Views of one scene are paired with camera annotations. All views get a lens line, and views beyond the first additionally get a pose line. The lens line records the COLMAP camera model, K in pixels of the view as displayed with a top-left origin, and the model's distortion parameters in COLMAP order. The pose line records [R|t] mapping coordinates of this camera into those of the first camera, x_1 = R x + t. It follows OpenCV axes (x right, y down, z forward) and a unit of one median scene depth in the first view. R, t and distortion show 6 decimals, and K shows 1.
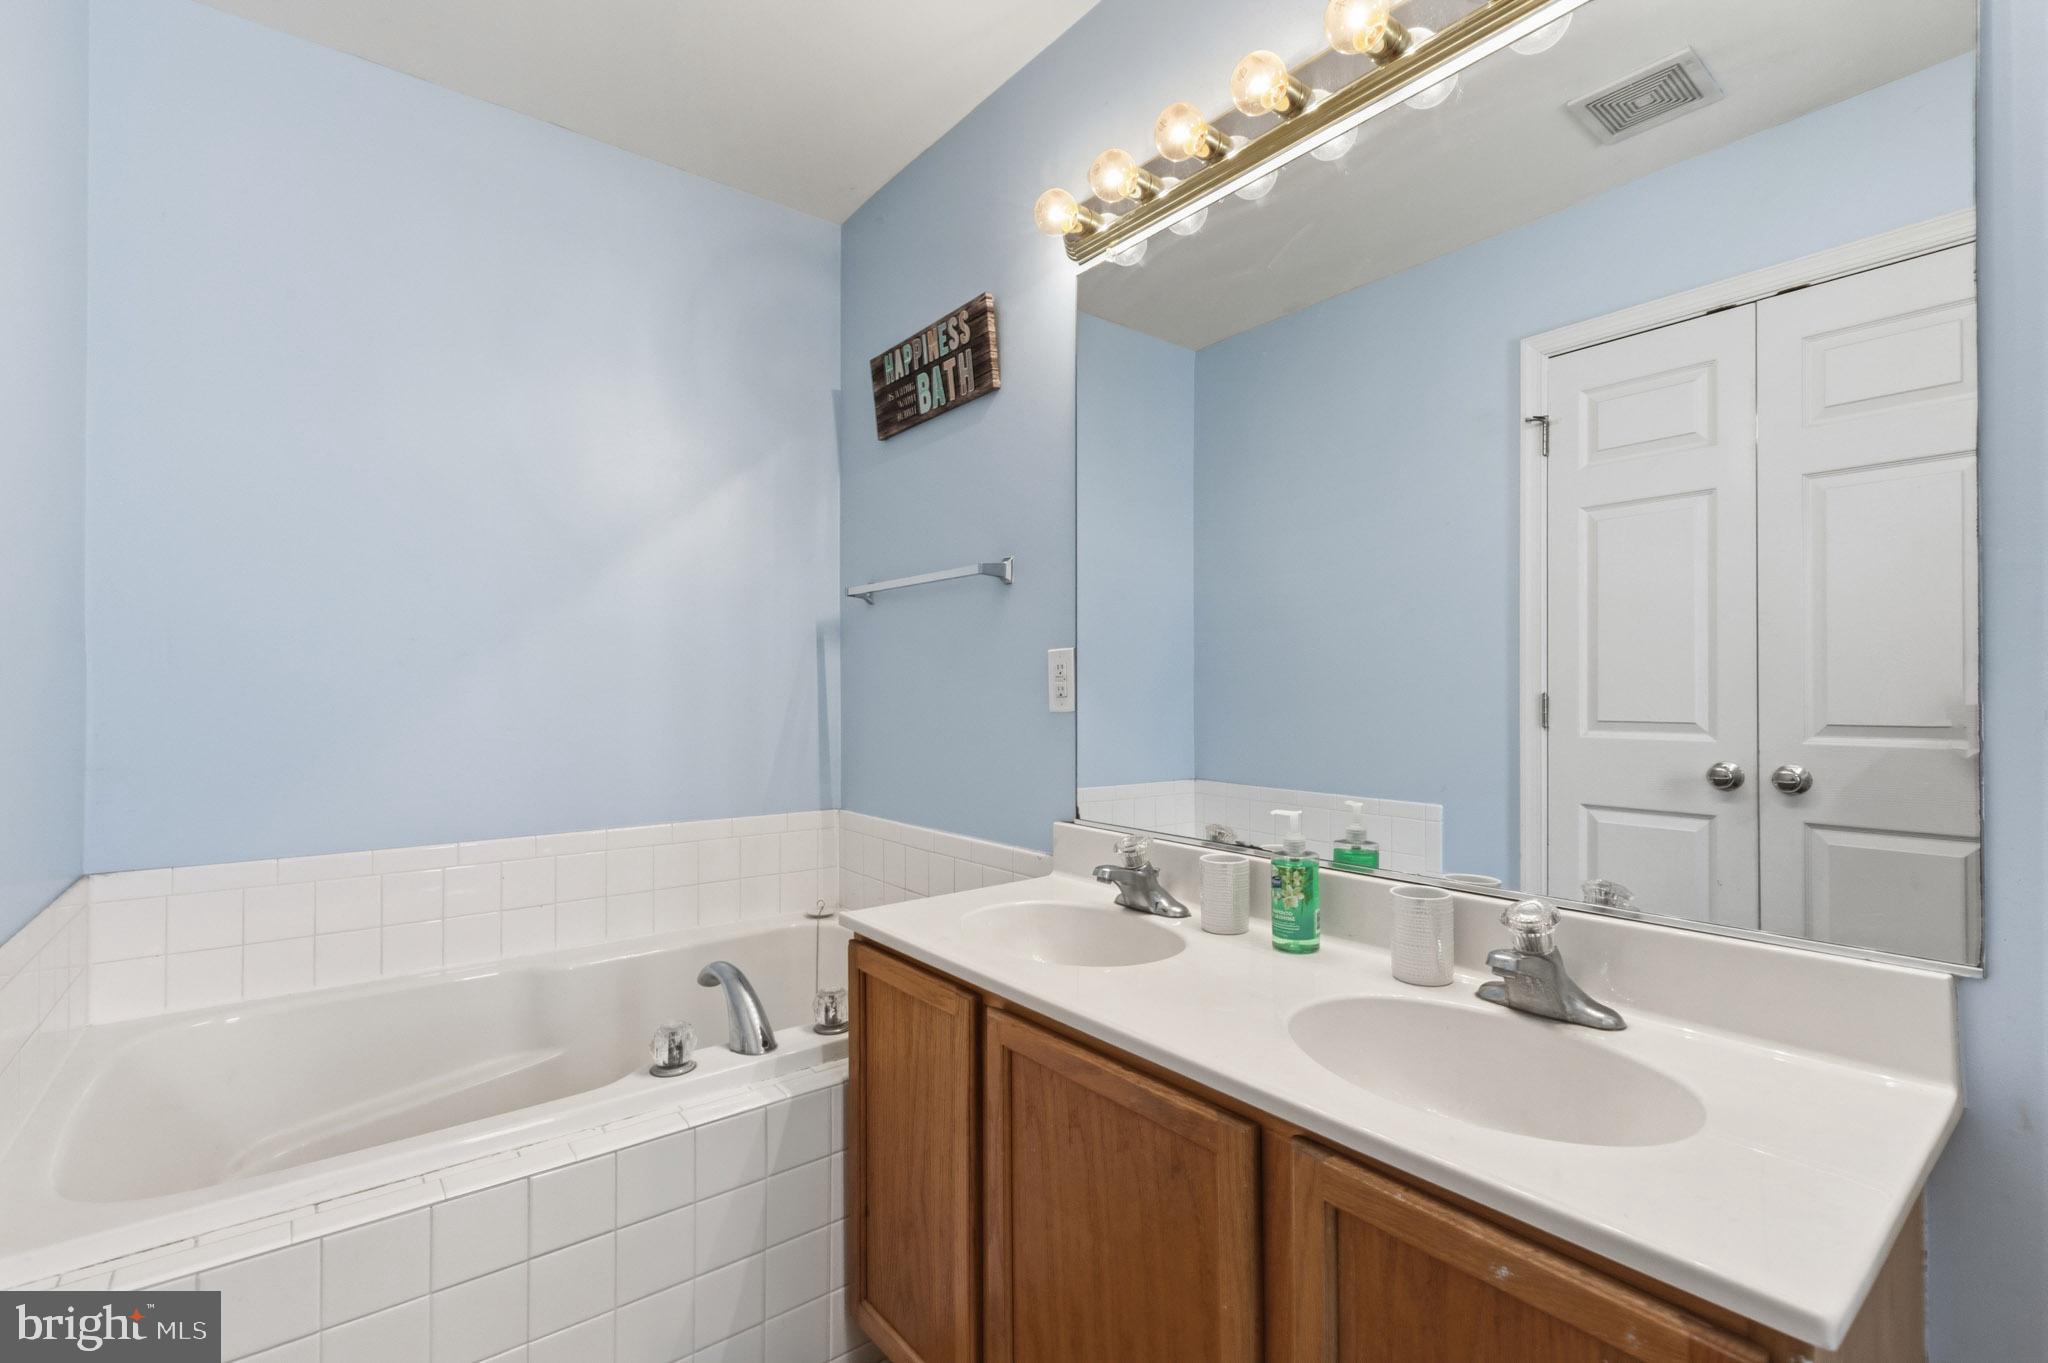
lens RADIAL K [[916.3, 0, 1024.4], [0, 916.3, 693.5], [0, 0, 1]] dist [0.000737, 0.000054]
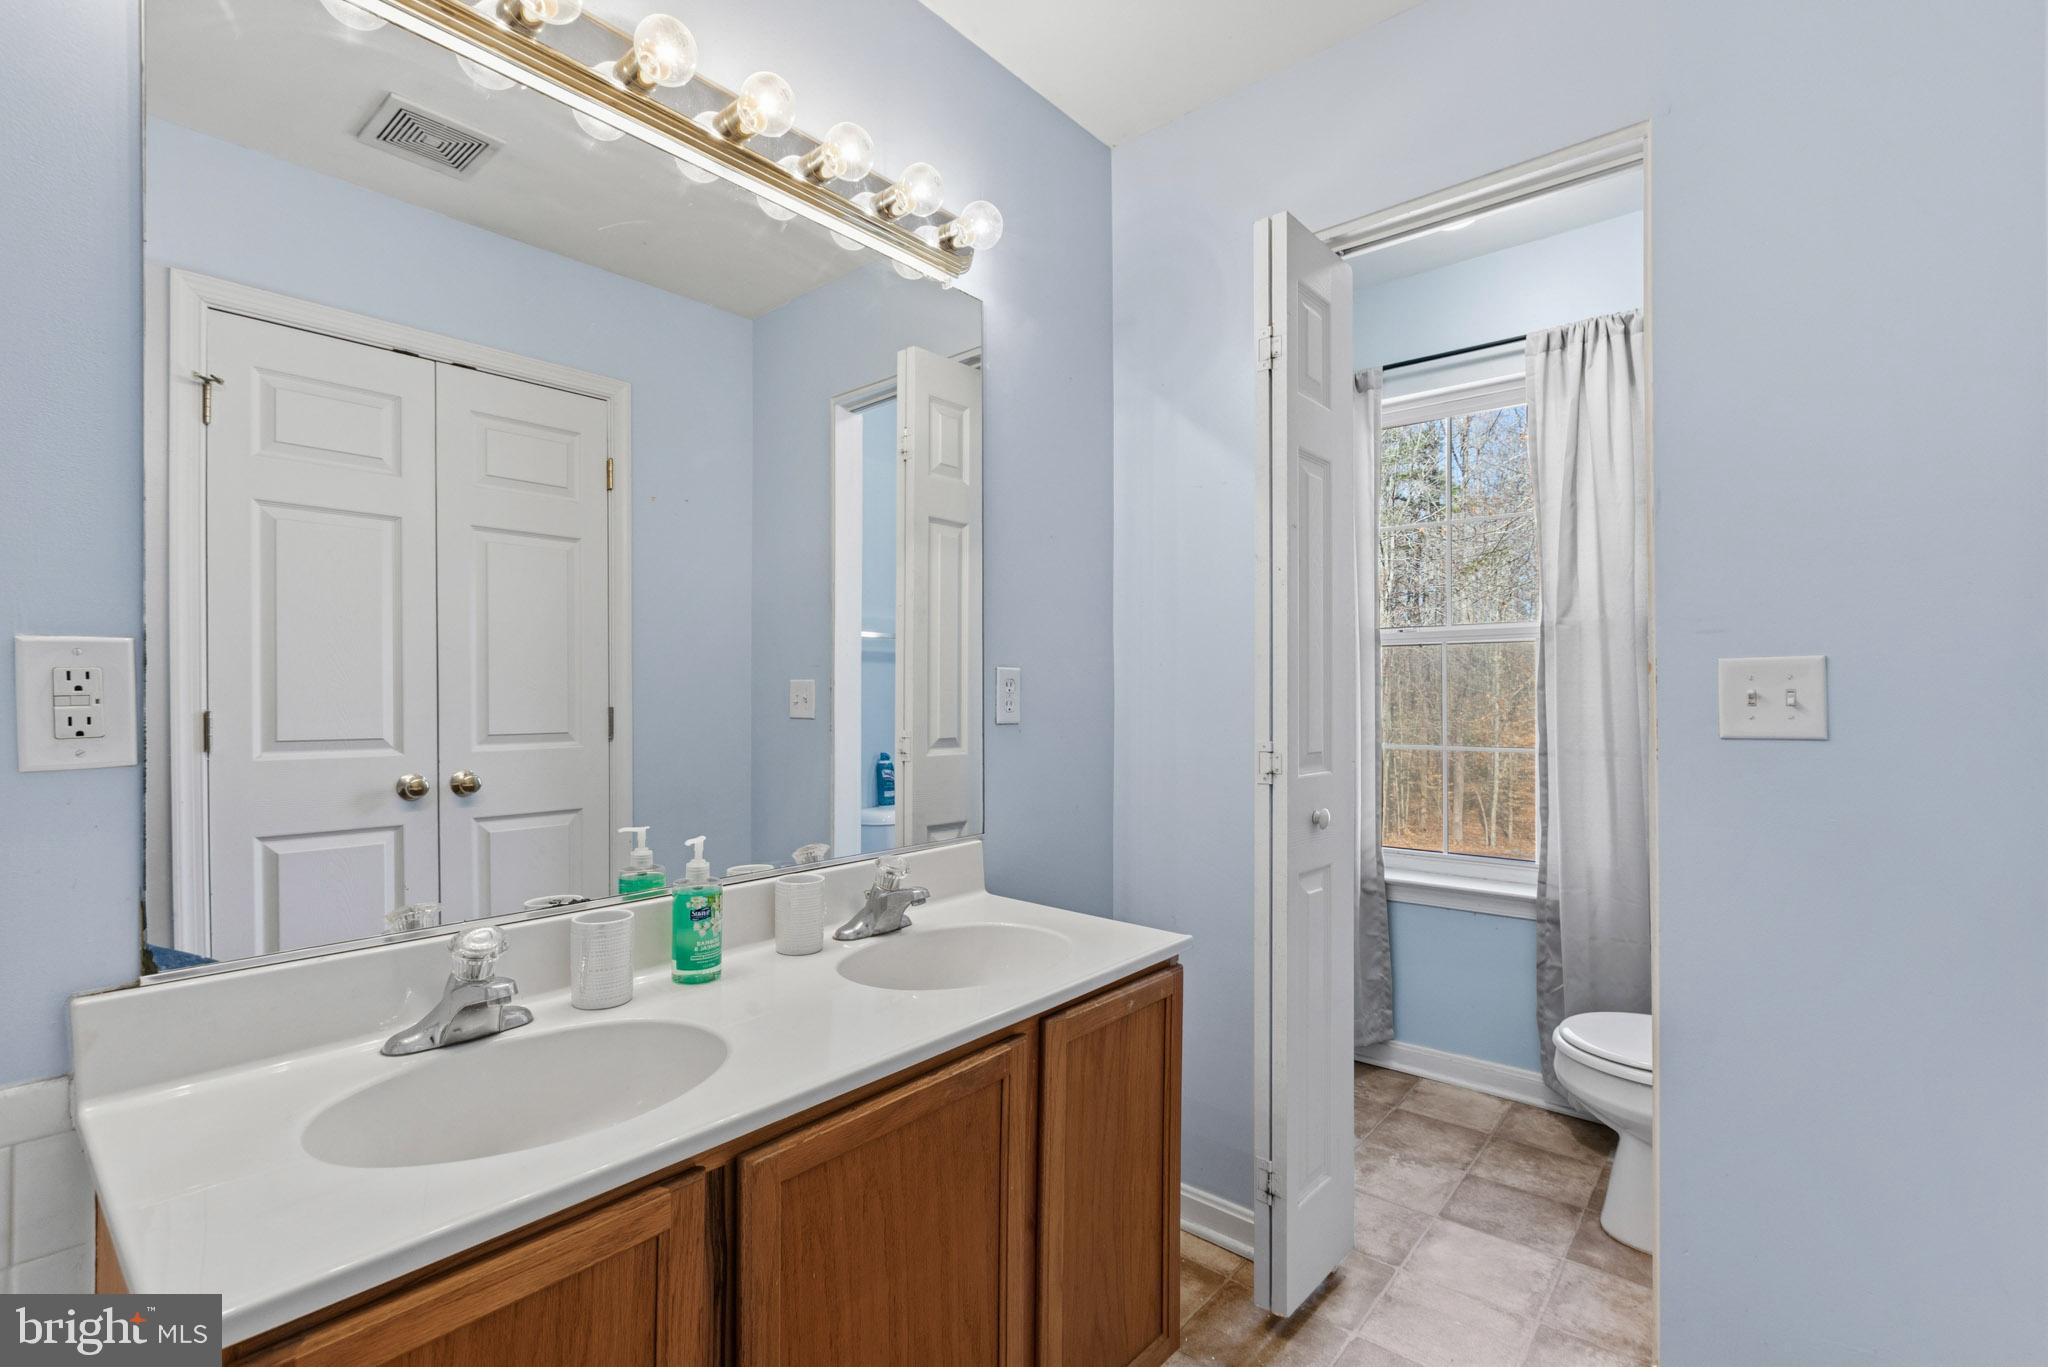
lens RADIAL K [[916.3, 0, 1024.4], [0, 916.3, 695.5], [0, 0, 1]] dist [0.000737, 0.000054]
pose [[-0.189693, 0.001680, 0.981842, -0.463355], [0.006347, 0.999980, -0.000485, -0.013176], [-0.981823, 0.006140, -0.189699, 0.533333]]
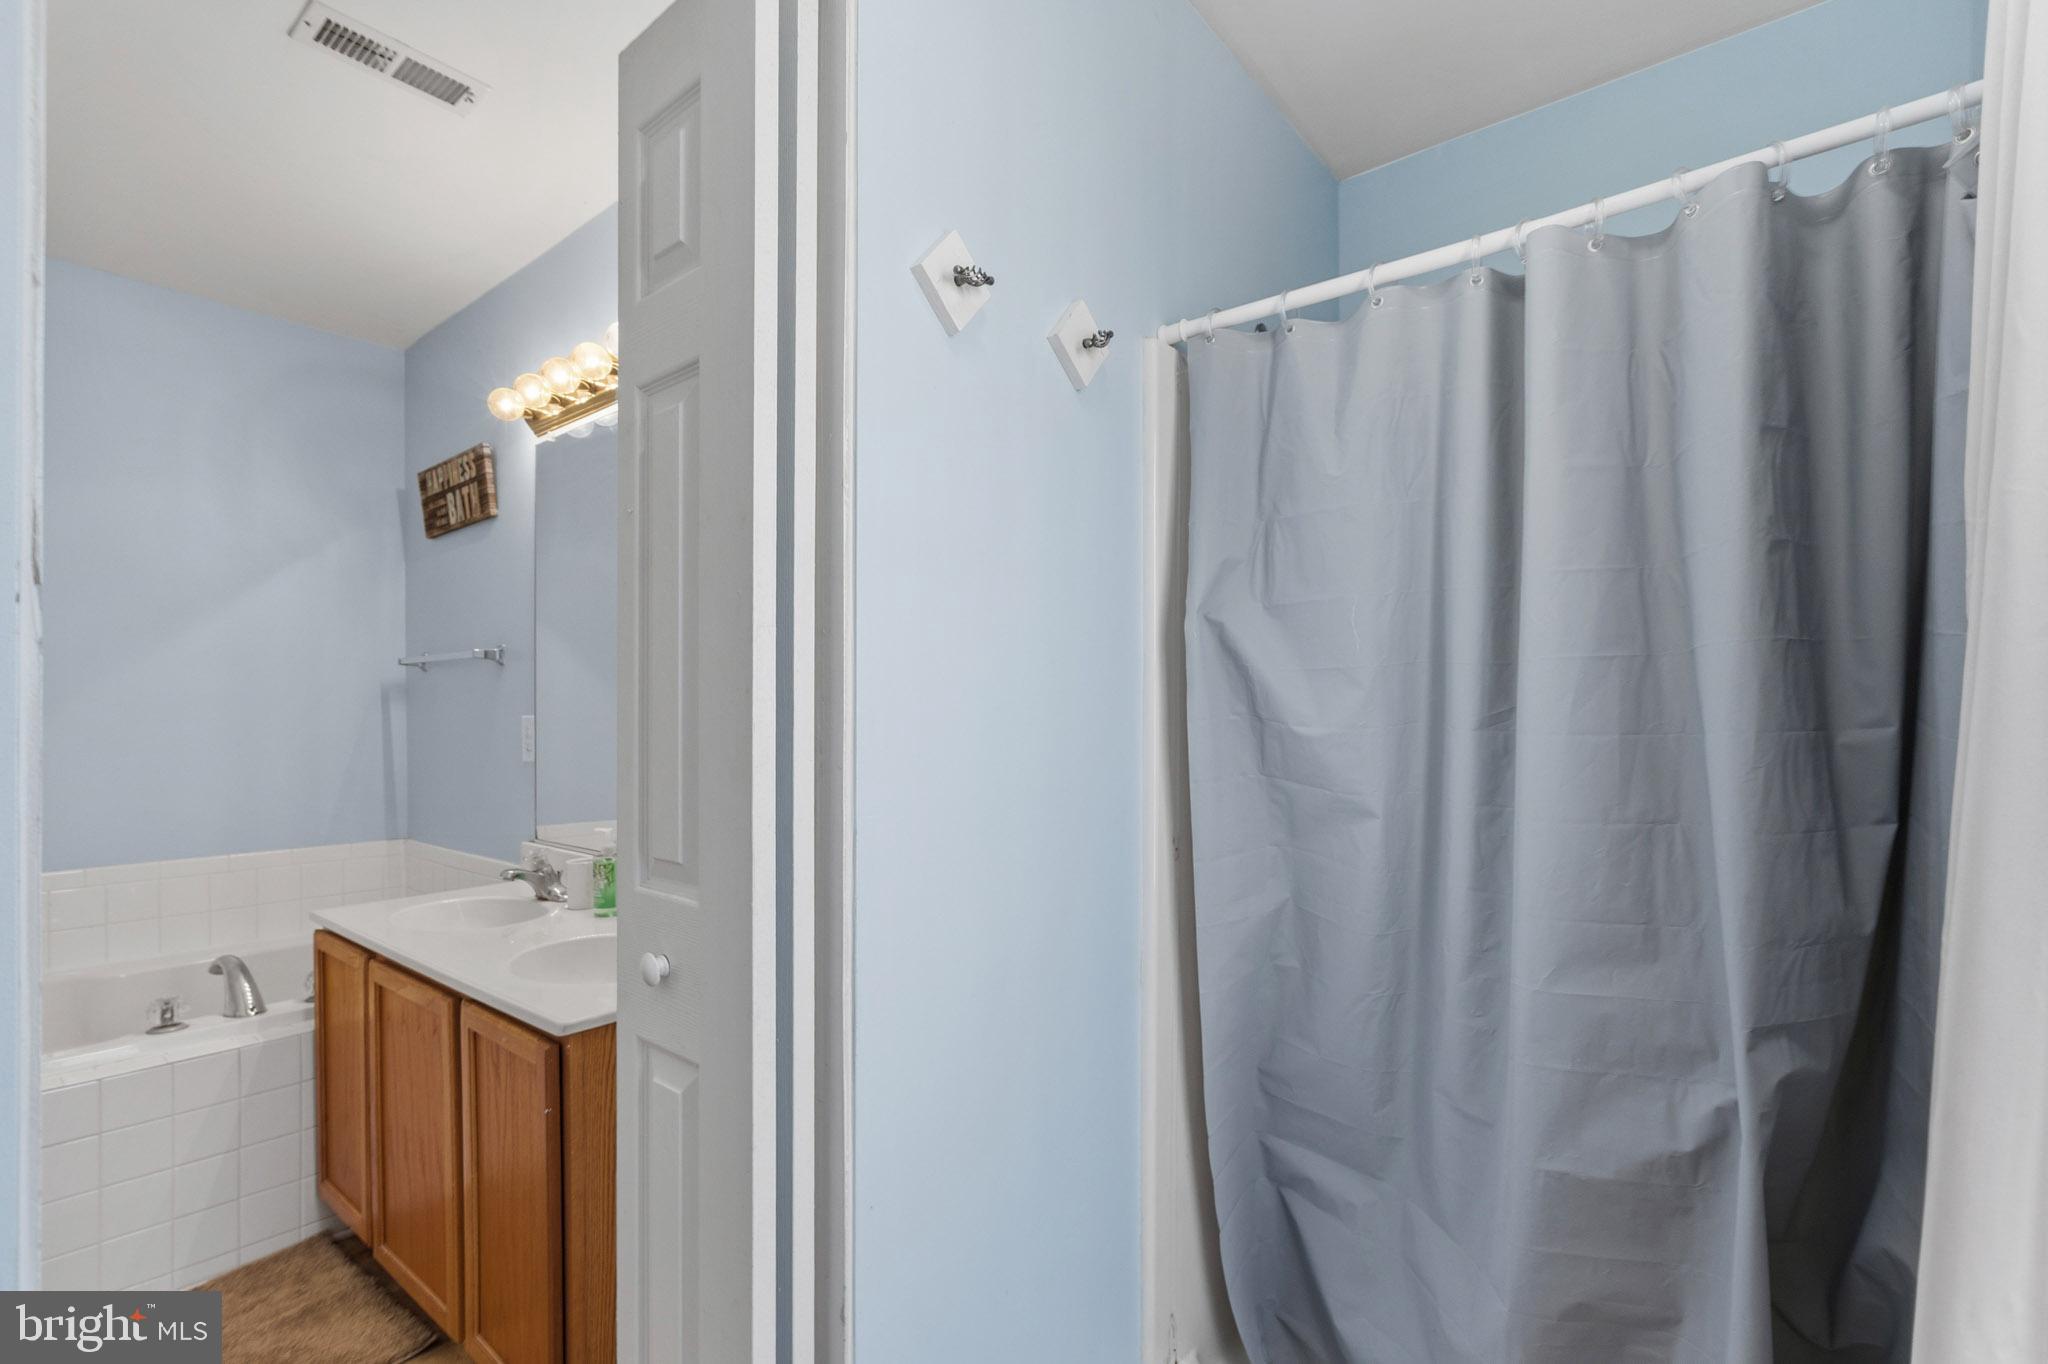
lens RADIAL K [[911.8, 0, 1022.1], [0, 911.8, 733.2], [0, 0, 1]] dist [-0.002893, -0.000617]
pose [[0.973542, -0.006335, 0.228421, 0.395325], [0.003001, 0.999884, 0.014939, -0.036782], [-0.228489, -0.013858, 0.973448, -0.437920]]
